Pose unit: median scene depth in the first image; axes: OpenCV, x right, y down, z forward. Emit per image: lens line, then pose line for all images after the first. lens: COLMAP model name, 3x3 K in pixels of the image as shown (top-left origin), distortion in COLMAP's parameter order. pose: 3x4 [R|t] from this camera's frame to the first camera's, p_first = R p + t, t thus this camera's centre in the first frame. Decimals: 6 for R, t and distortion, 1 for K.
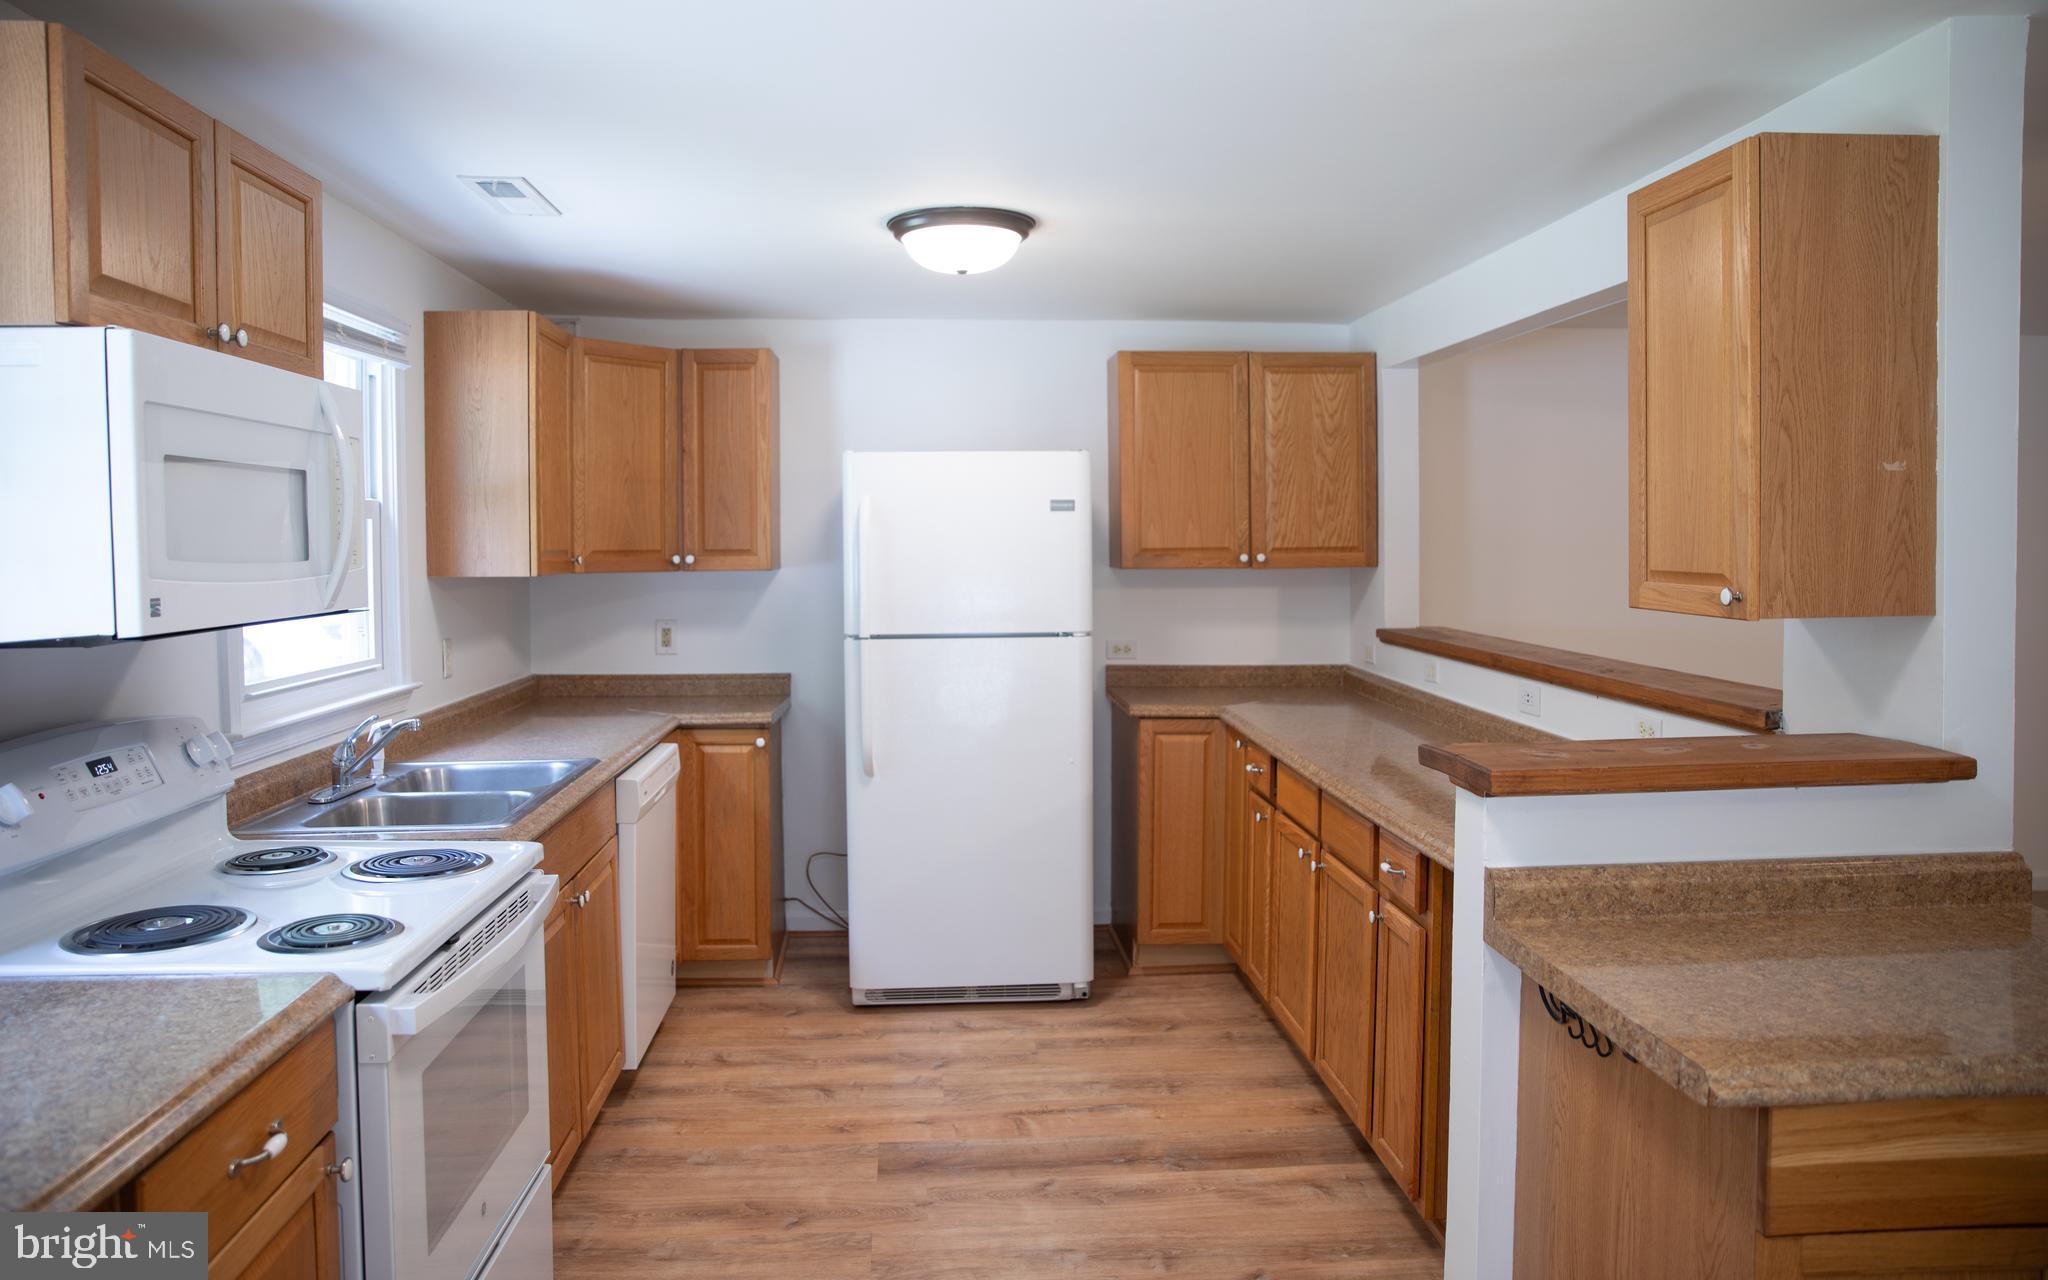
lens RADIAL K [[1312.0, 0, 1016.1], [0, 1312.0, 591.3], [0, 0, 1]] dist [-0.111105, 0.071009]
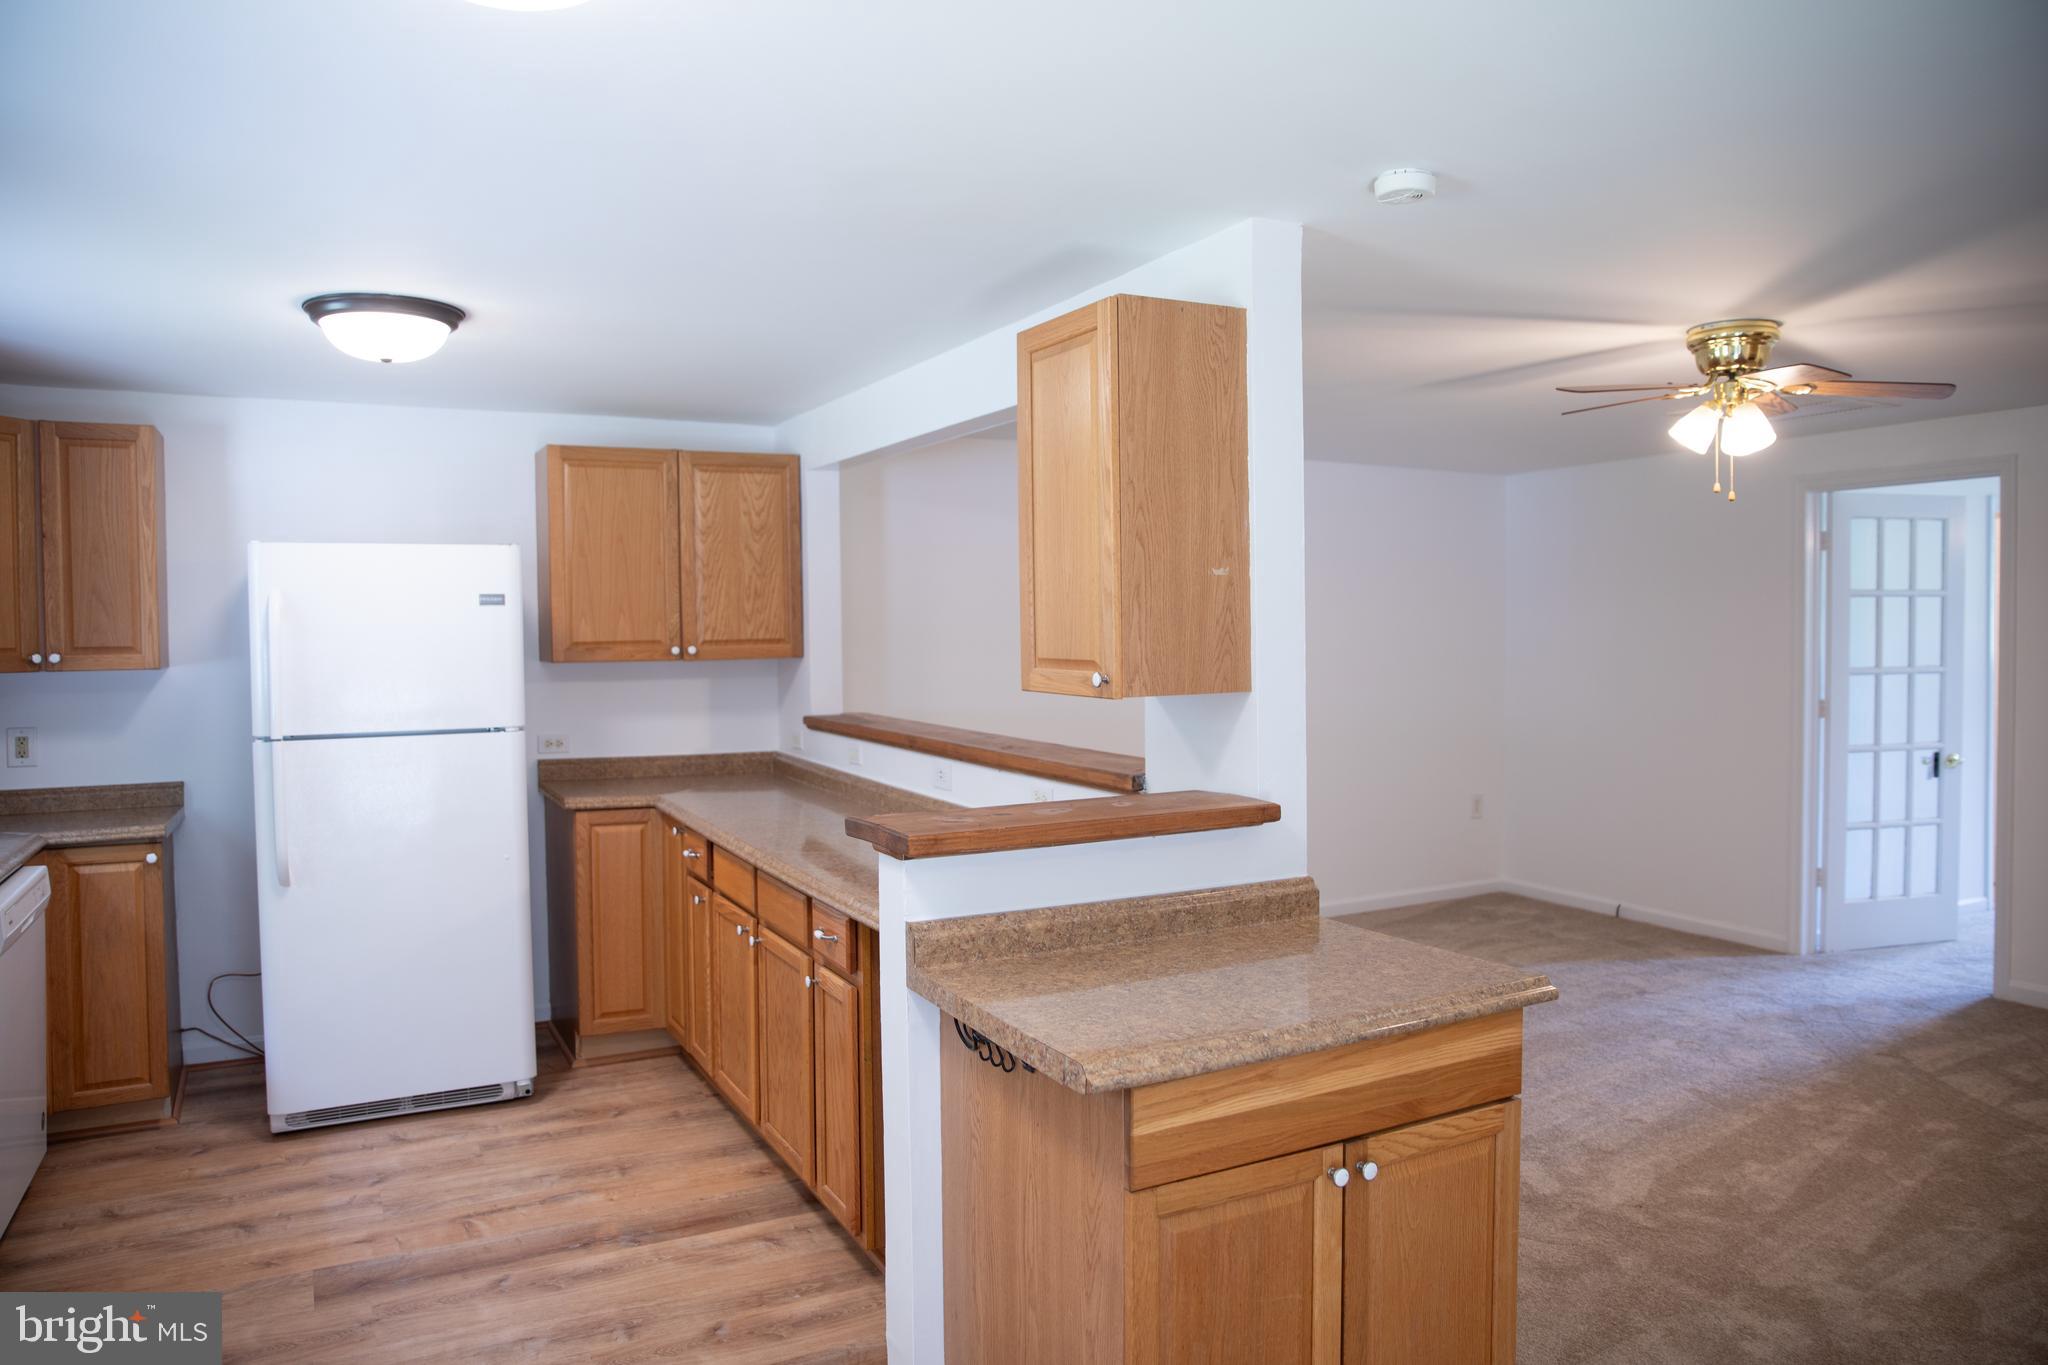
lens RADIAL K [[1411.2, 0, 1024.0], [0, 1411.2, 682.5], [0, 0, 1]] dist [-0.080922, 0.069523]
pose [[0.908853, -0.018281, 0.416715, -0.044753], [0.018275, 0.999825, 0.004004, 0.000289], [-0.416716, 0.003977, 0.909028, -0.141249]]
